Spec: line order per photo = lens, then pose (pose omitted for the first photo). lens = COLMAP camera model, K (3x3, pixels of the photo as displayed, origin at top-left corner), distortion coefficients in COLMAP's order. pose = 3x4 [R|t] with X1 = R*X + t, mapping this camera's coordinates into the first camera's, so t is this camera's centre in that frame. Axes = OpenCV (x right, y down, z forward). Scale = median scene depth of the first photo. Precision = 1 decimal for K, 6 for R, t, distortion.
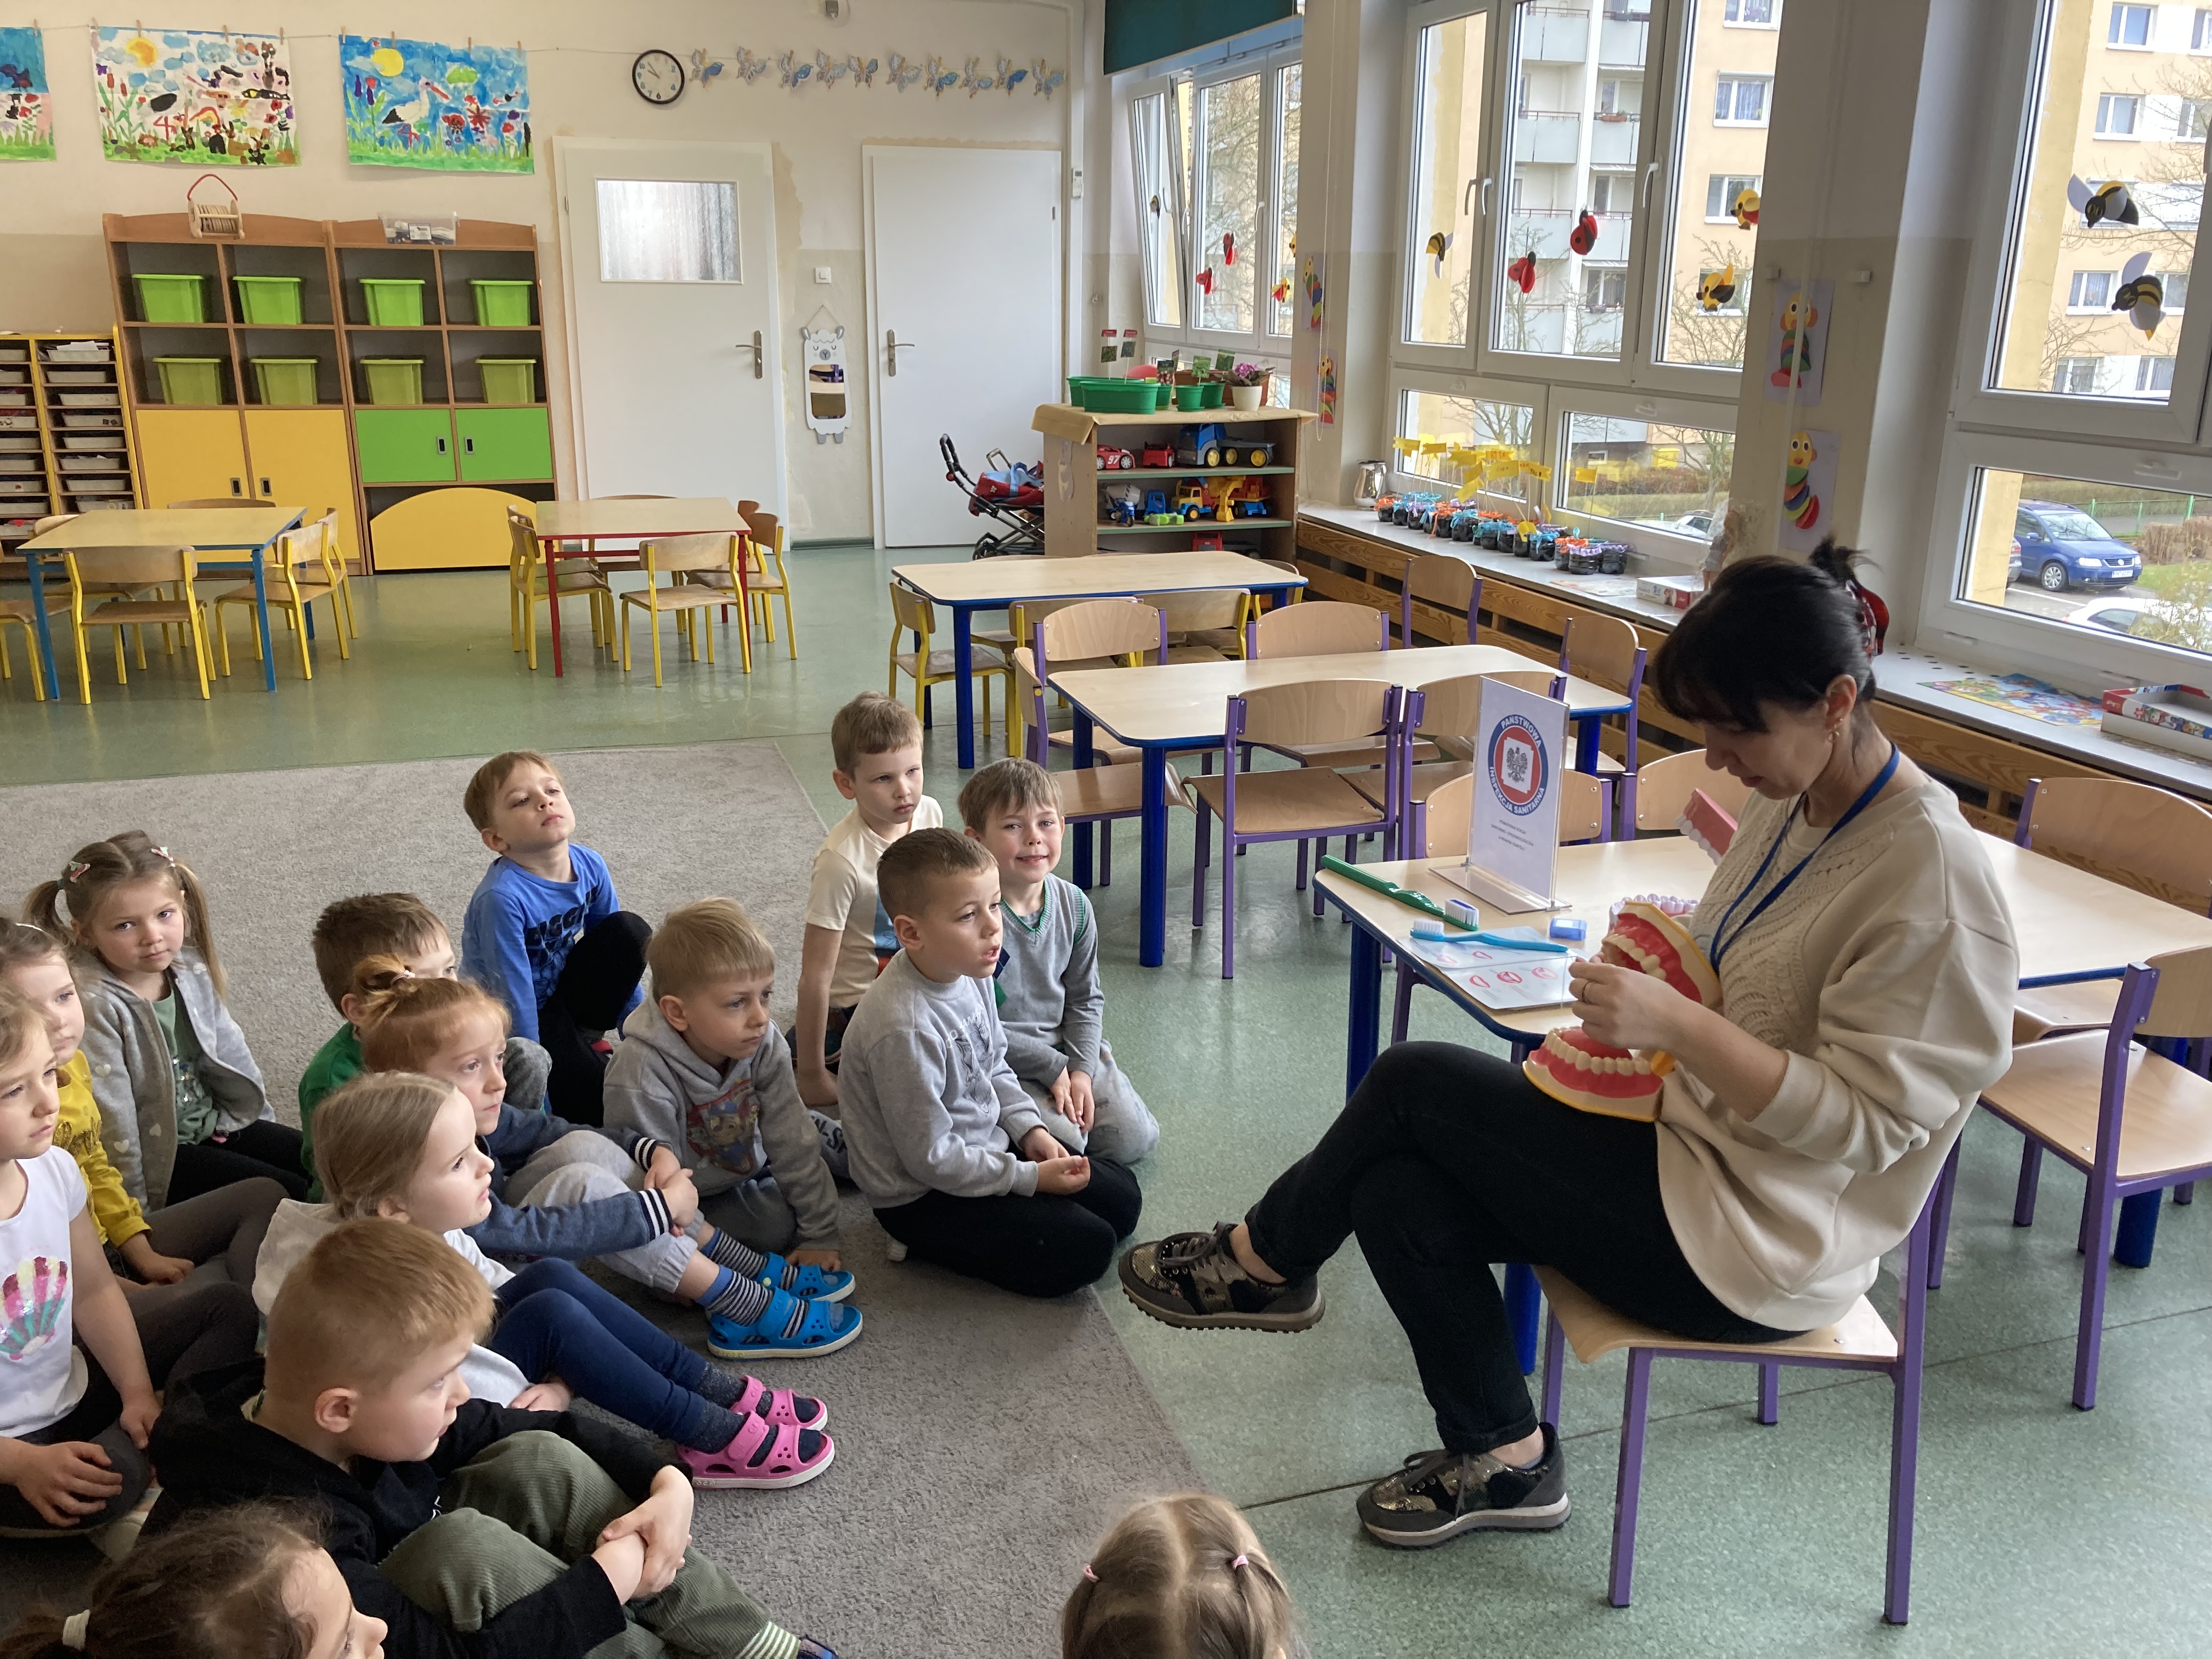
lens RADIAL K [[1787.8, 0, 1119.0], [0, 1787.8, 823.6], [0, 0, 1]] dist [-0.018055, -0.006787]
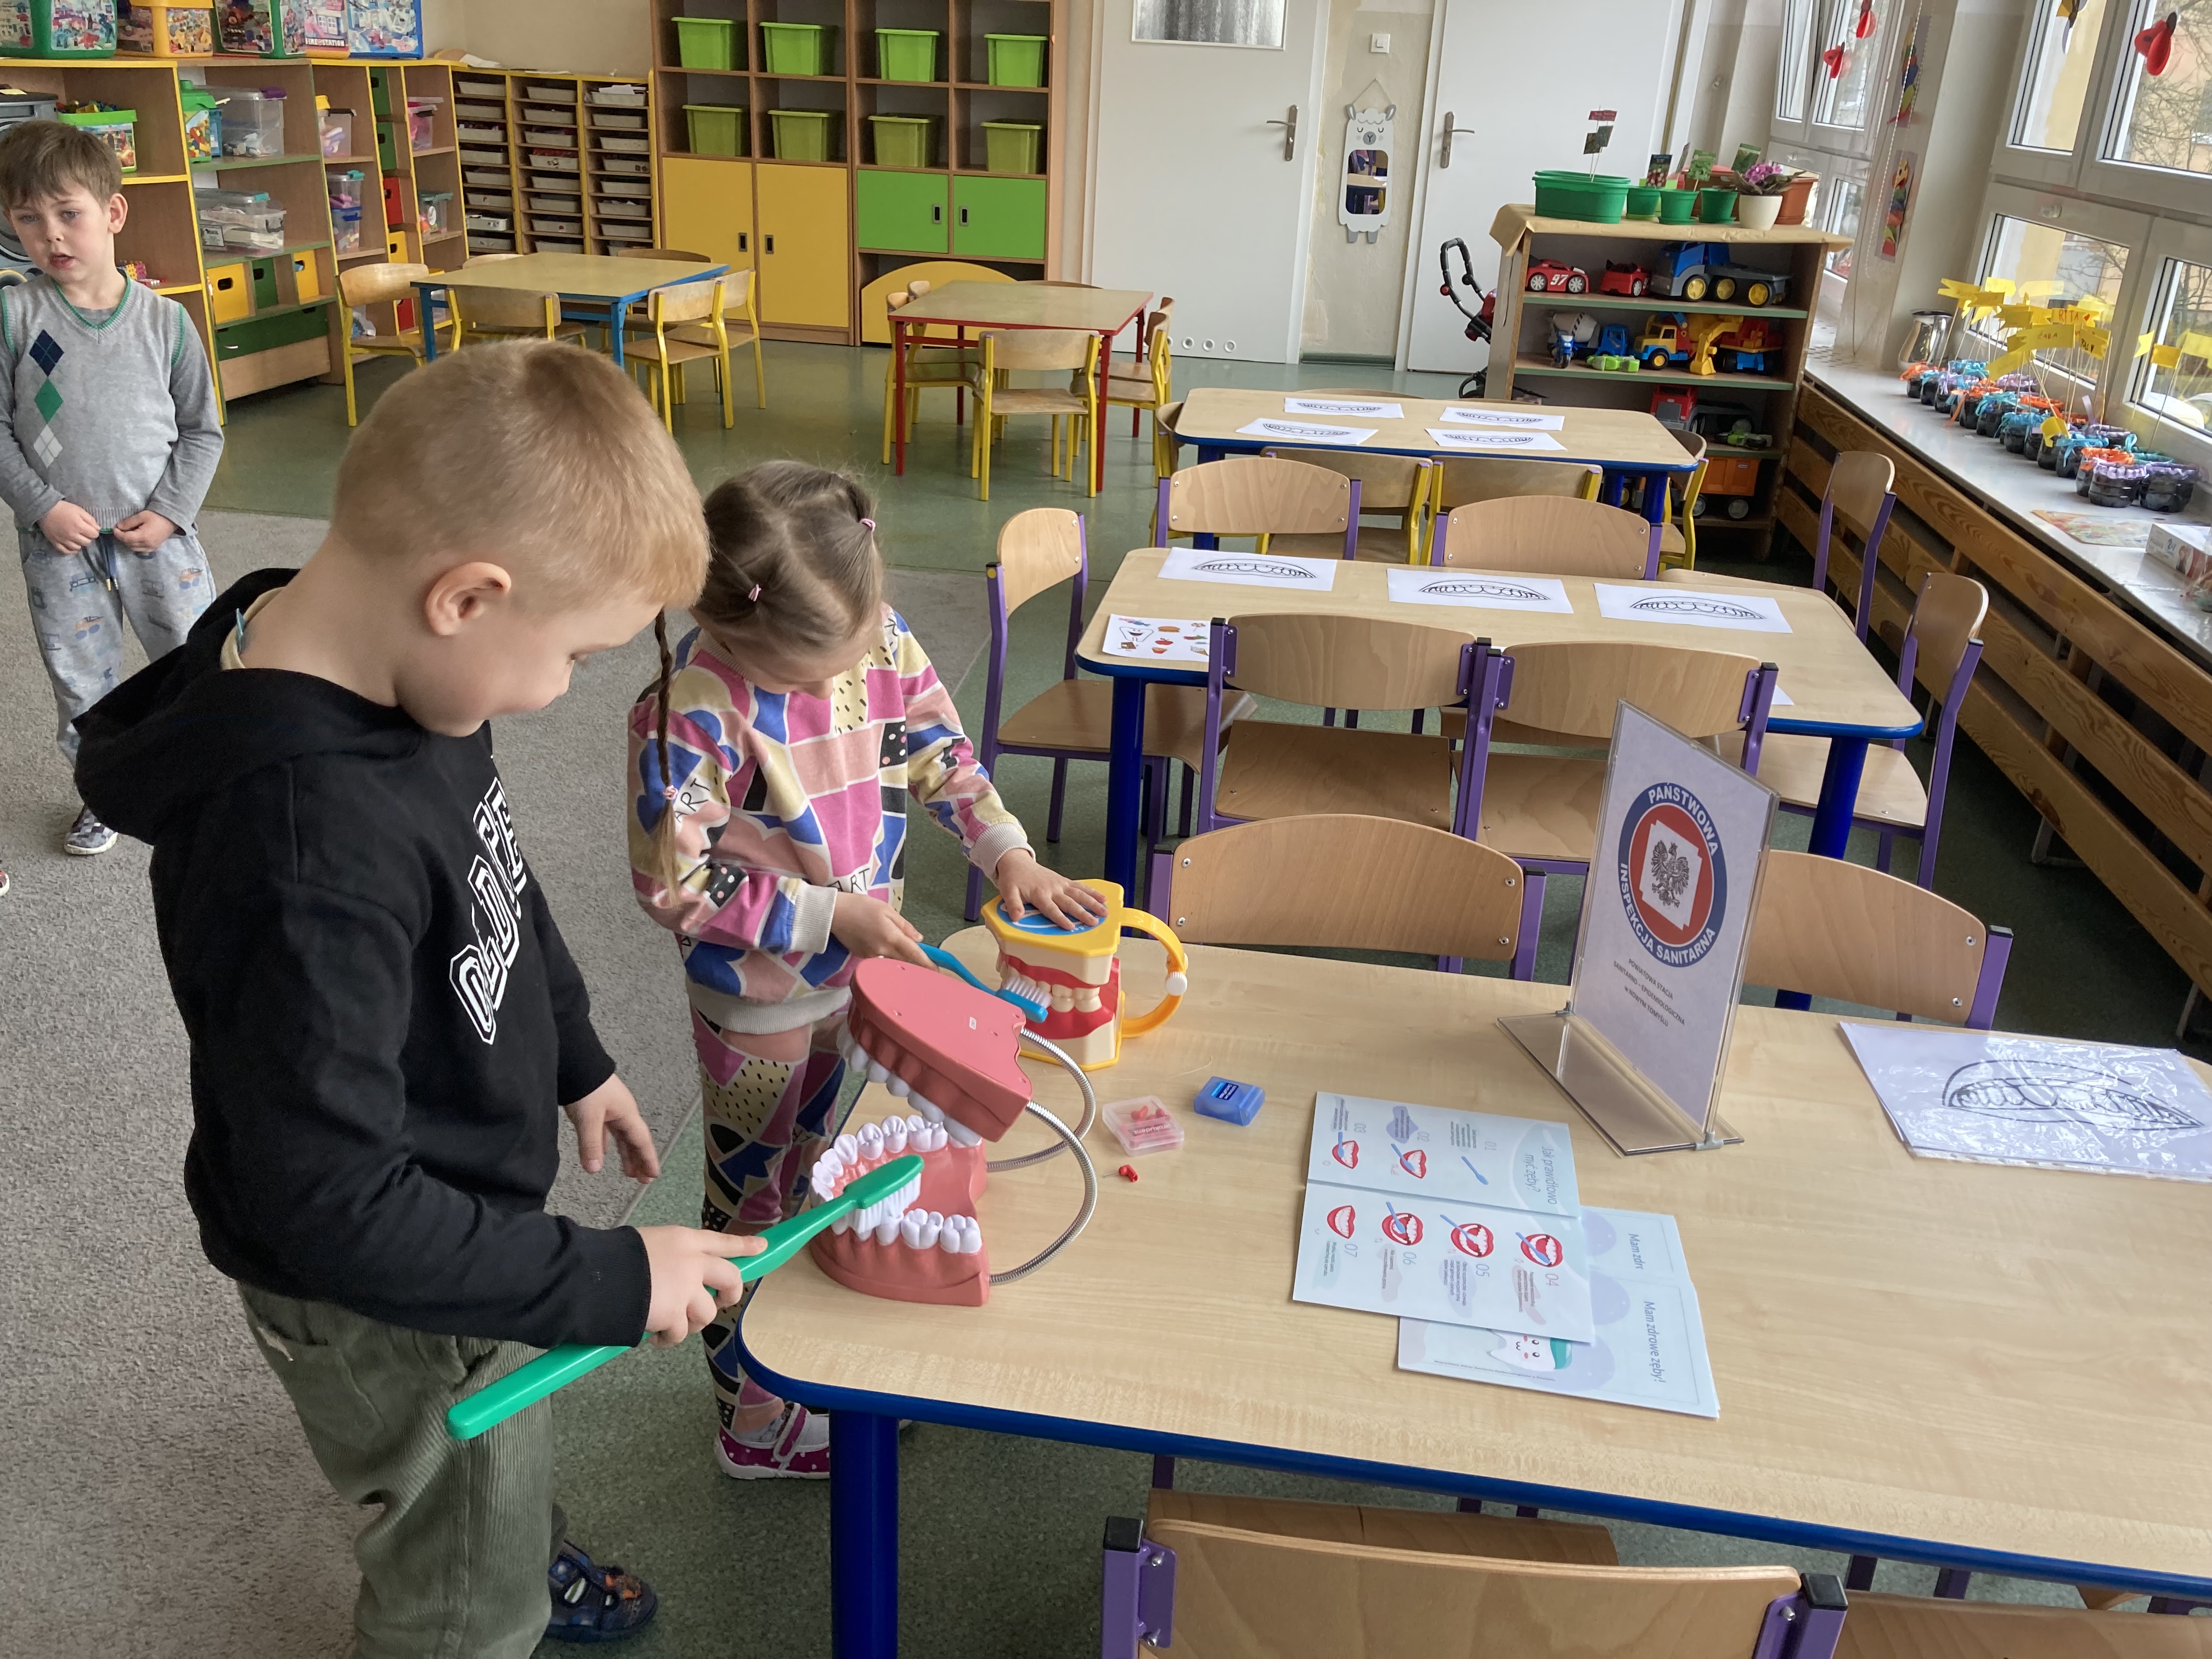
lens RADIAL K [[1787.8, 0, 1093.0], [0, 1787.8, 817.3], [0, 0, 1]] dist [-0.018055, -0.006787]
pose [[0.895664, 0.197066, -0.398686, 0.142614], [-0.157767, 0.978954, 0.129458, -0.035994], [0.415807, -0.053051, 0.907904, 0.165275]]
